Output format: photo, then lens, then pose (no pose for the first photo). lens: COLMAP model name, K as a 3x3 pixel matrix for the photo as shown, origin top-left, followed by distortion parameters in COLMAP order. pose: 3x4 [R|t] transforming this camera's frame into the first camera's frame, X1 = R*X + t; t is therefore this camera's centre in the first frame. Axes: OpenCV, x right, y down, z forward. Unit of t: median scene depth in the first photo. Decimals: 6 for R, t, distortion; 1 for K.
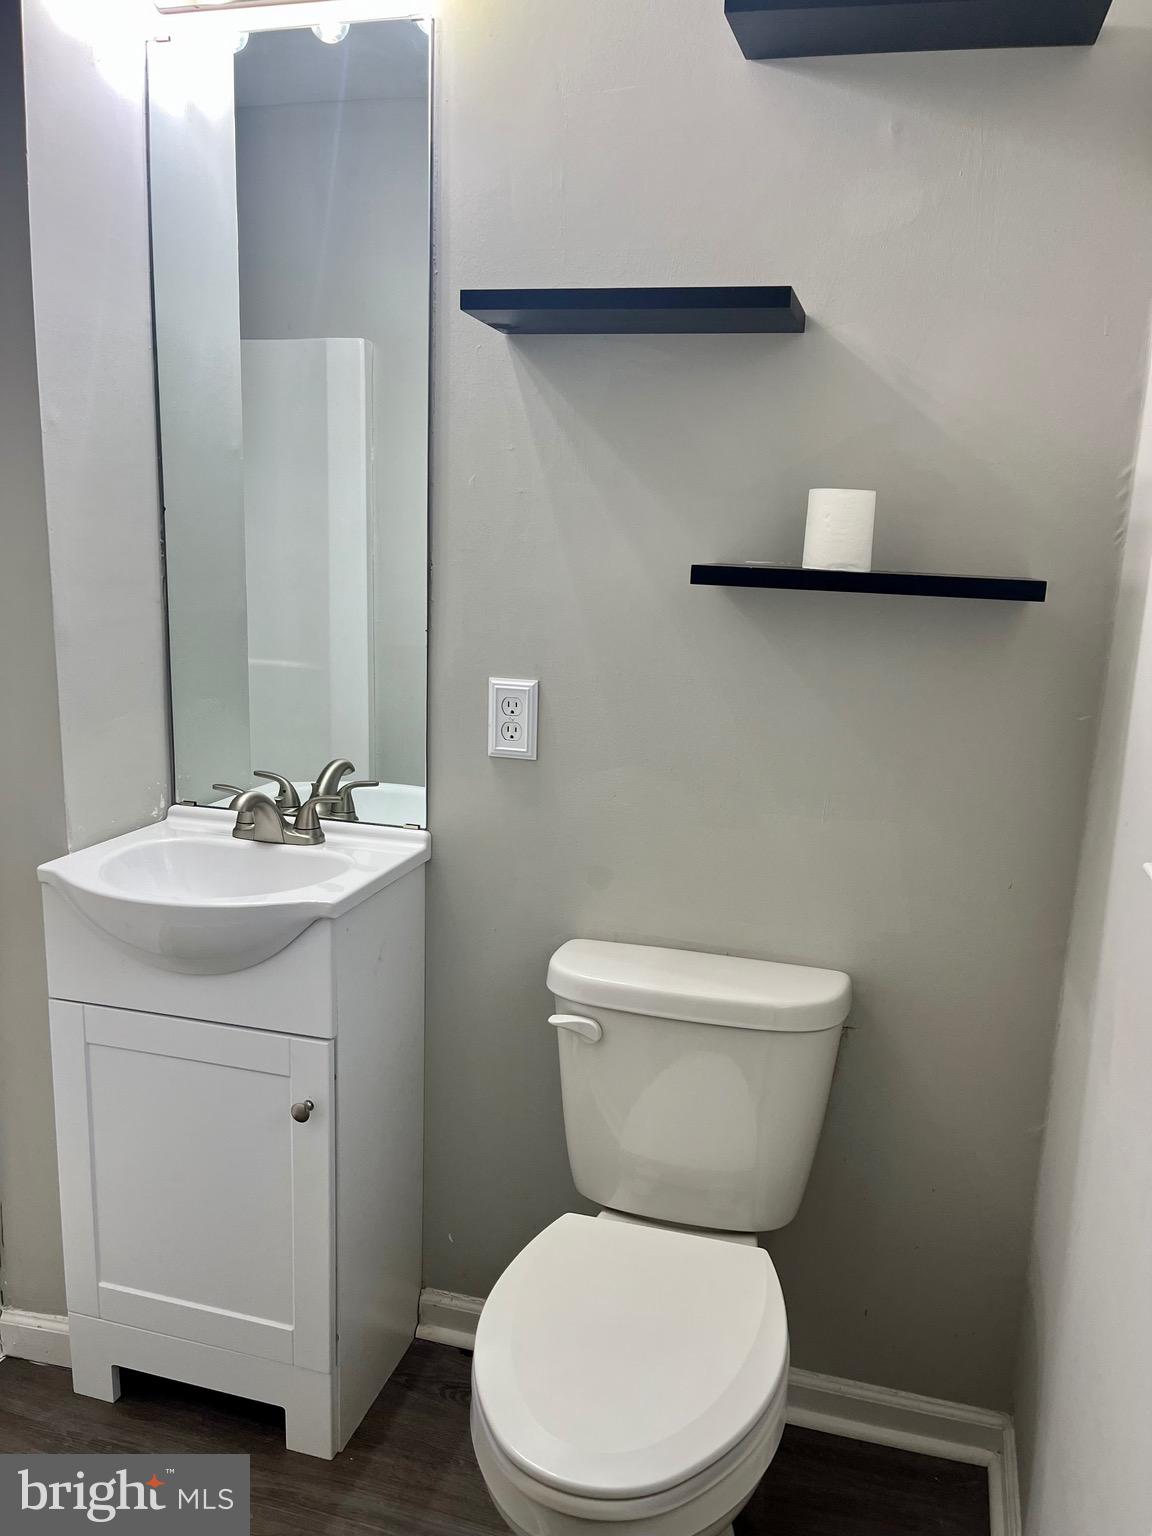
lens RADIAL K [[1147.0, 0, 576.3], [0, 1147.0, 795.5], [0, 0, 1]] dist [0.056185, -0.102499]
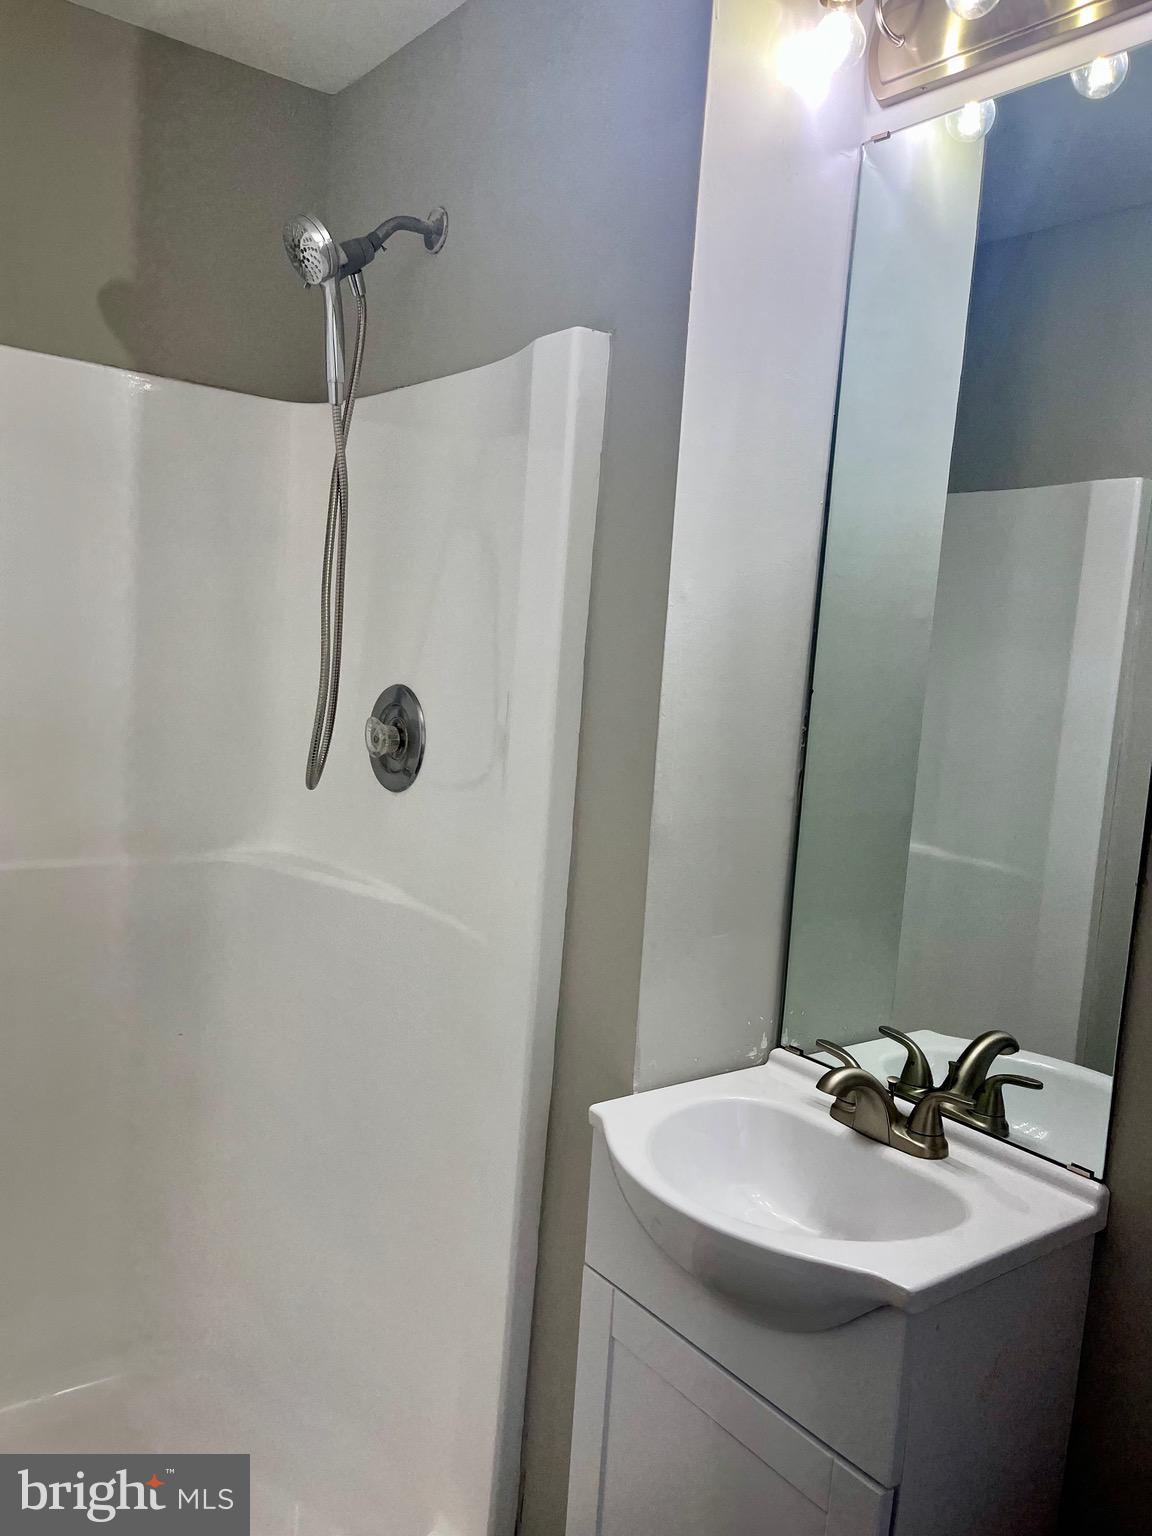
lens RADIAL K [[1147.0, 0, 576.3], [0, 1147.0, 795.5], [0, 0, 1]] dist [0.056185, -0.102499]
pose [[0.795018, 0.089685, -0.599920, 0.005764], [-0.166458, 0.983298, -0.073594, -0.088215], [0.583300, 0.158370, 0.796668, 0.268194]]
